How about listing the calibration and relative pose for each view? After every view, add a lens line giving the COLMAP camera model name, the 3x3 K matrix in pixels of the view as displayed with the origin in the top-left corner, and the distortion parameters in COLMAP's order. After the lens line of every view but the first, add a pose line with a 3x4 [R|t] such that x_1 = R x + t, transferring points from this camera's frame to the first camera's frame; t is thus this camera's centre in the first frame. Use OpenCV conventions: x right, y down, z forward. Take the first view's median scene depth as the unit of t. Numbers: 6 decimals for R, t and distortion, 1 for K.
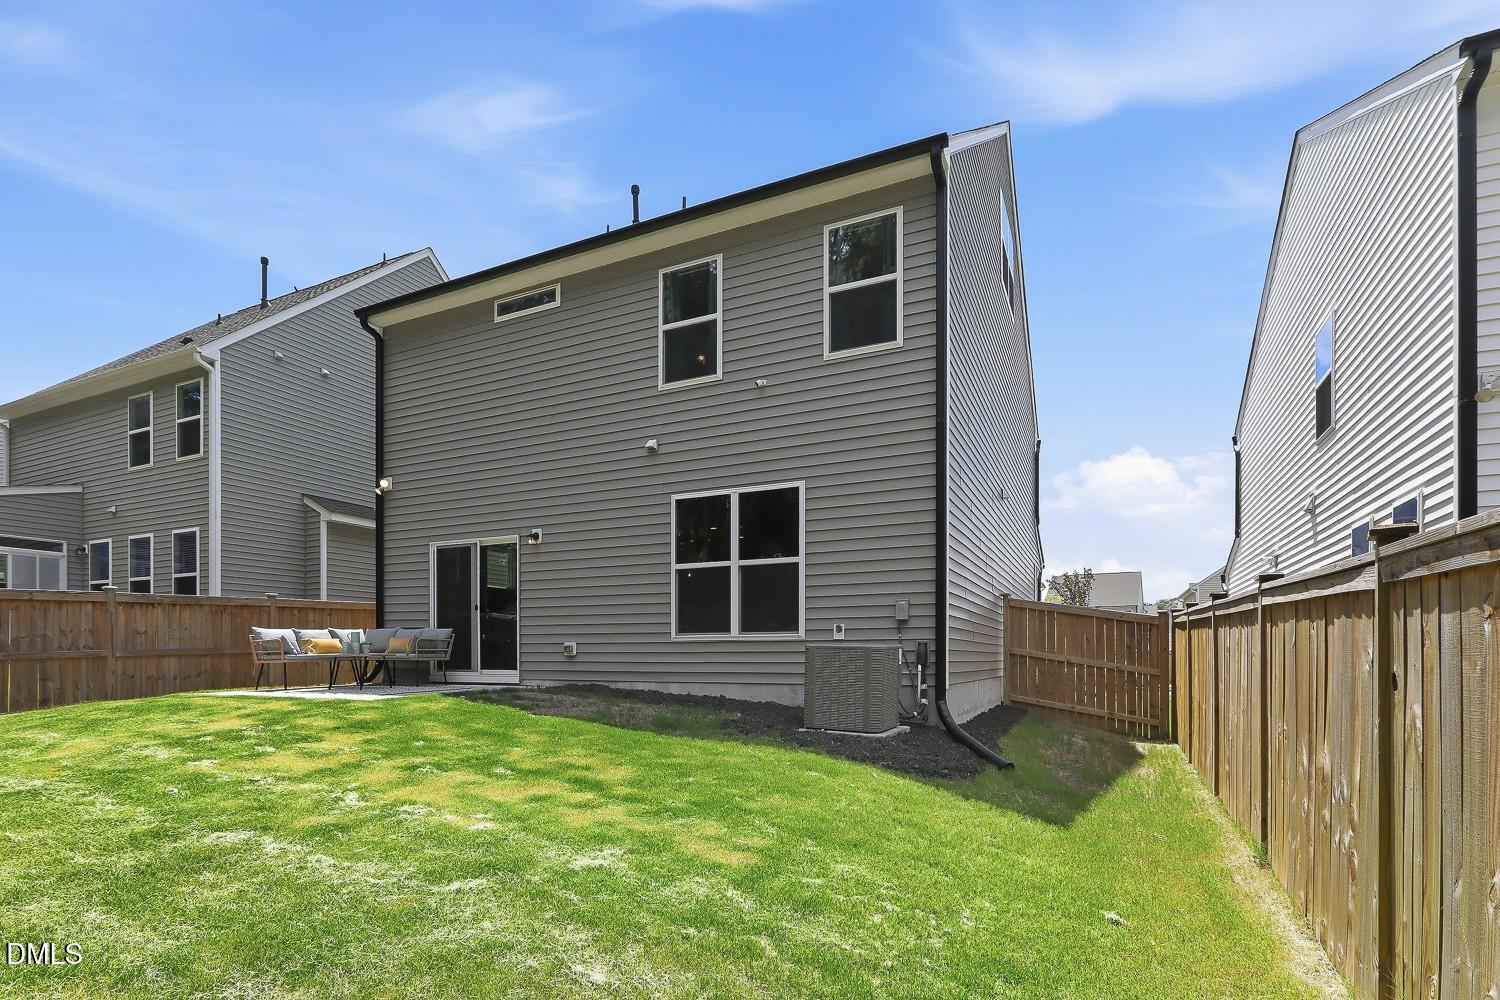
lens RADIAL K [[784.4, 0, 697.5], [0, 784.4, 659.8], [0, 0, 1]] dist [0.002196, 0.002006]
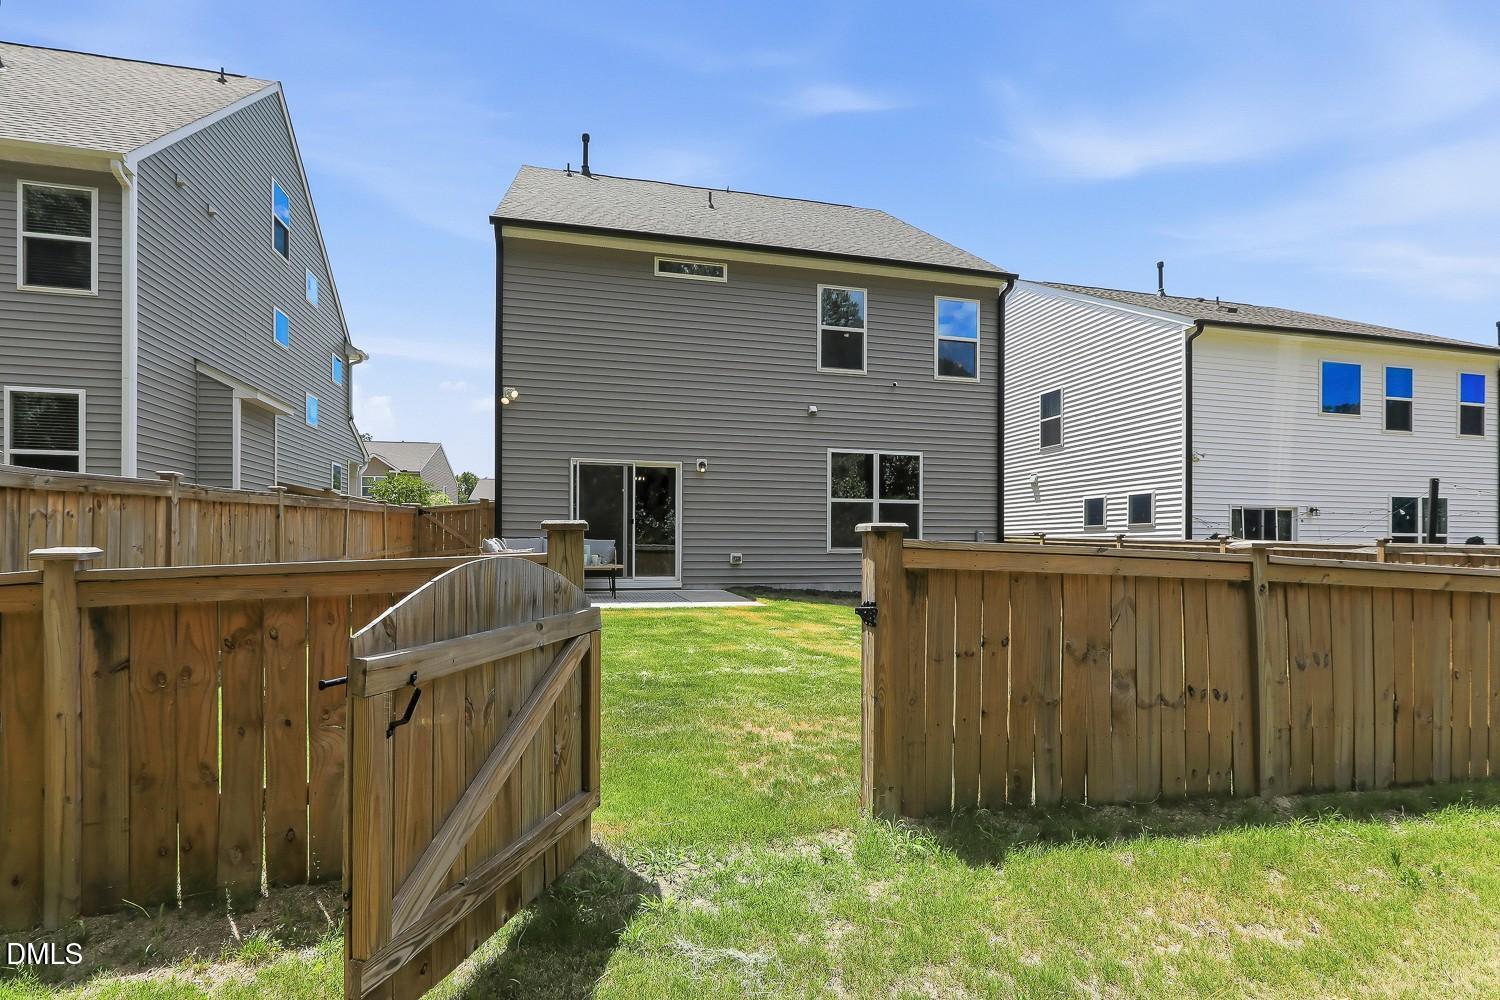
lens RADIAL K [[690.3, 0, 746.4], [0, 690.3, 539.4], [0, 0, 1]] dist [0.003760, 0.000663]
pose [[0.755997, 0.007786, 0.654528, -0.952515], [-0.000992, 0.999942, -0.010749, -0.035624], [-0.654574, 0.007477, 0.755961, 0.170811]]
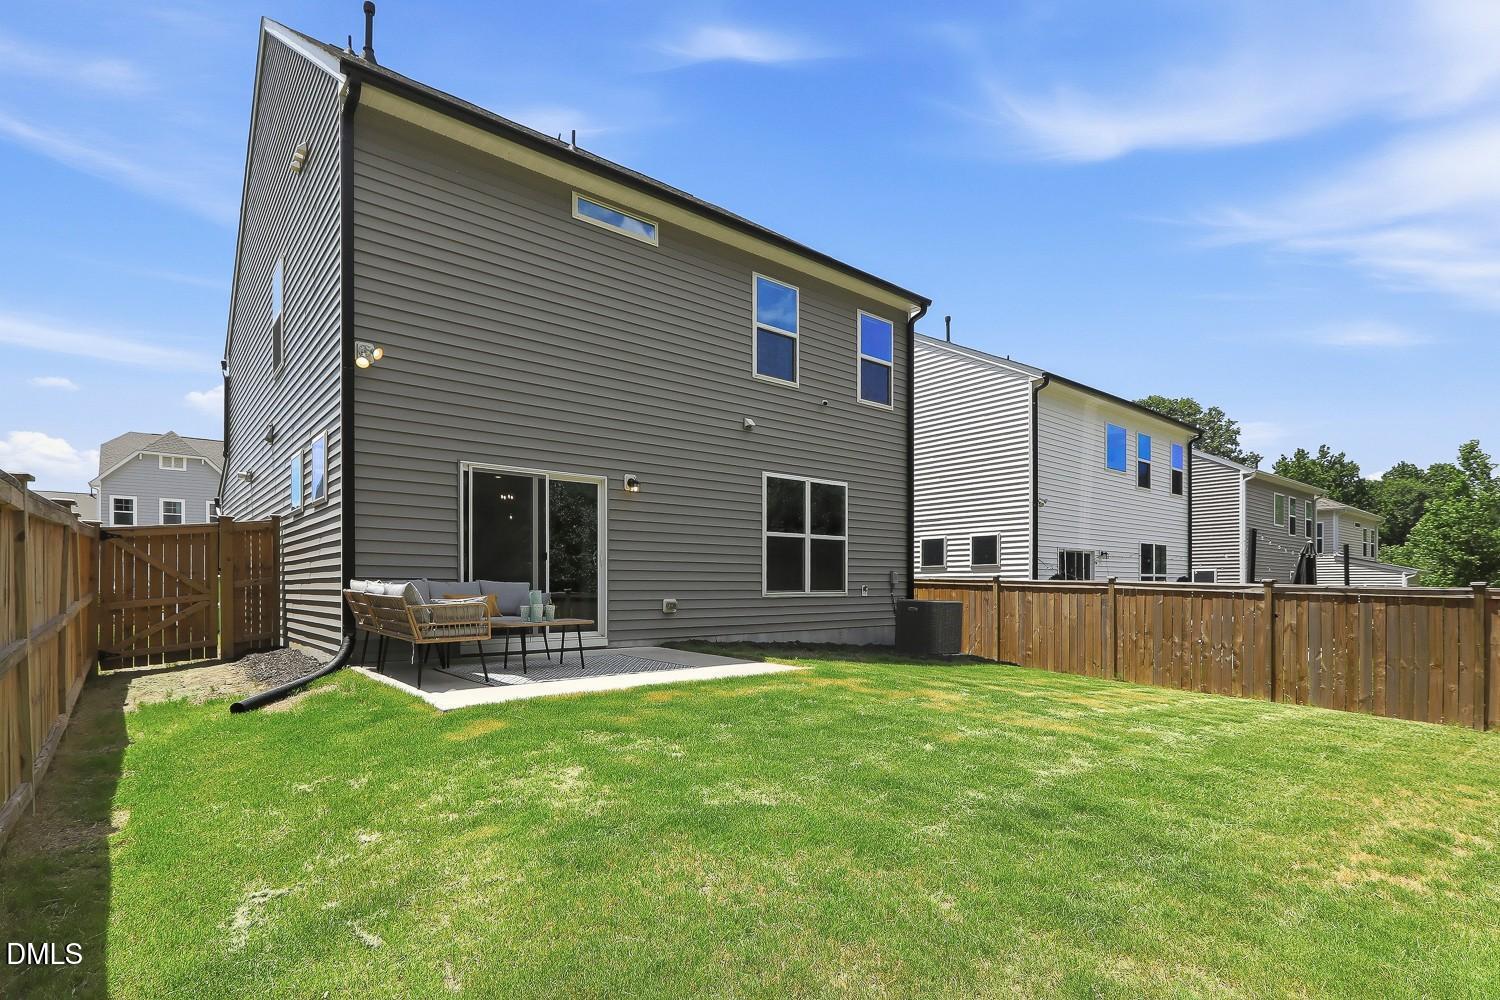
lens RADIAL K [[722.6, 0, 714.9], [0, 722.6, 584.9], [0, 0, 1]] dist [-0.000778, -0.000530]
pose [[0.397501, -0.002636, 0.917598, -1.053037], [0.003161, 0.999994, 0.001504, -0.044447], [-0.917596, 0.002303, 0.397507, 0.647481]]
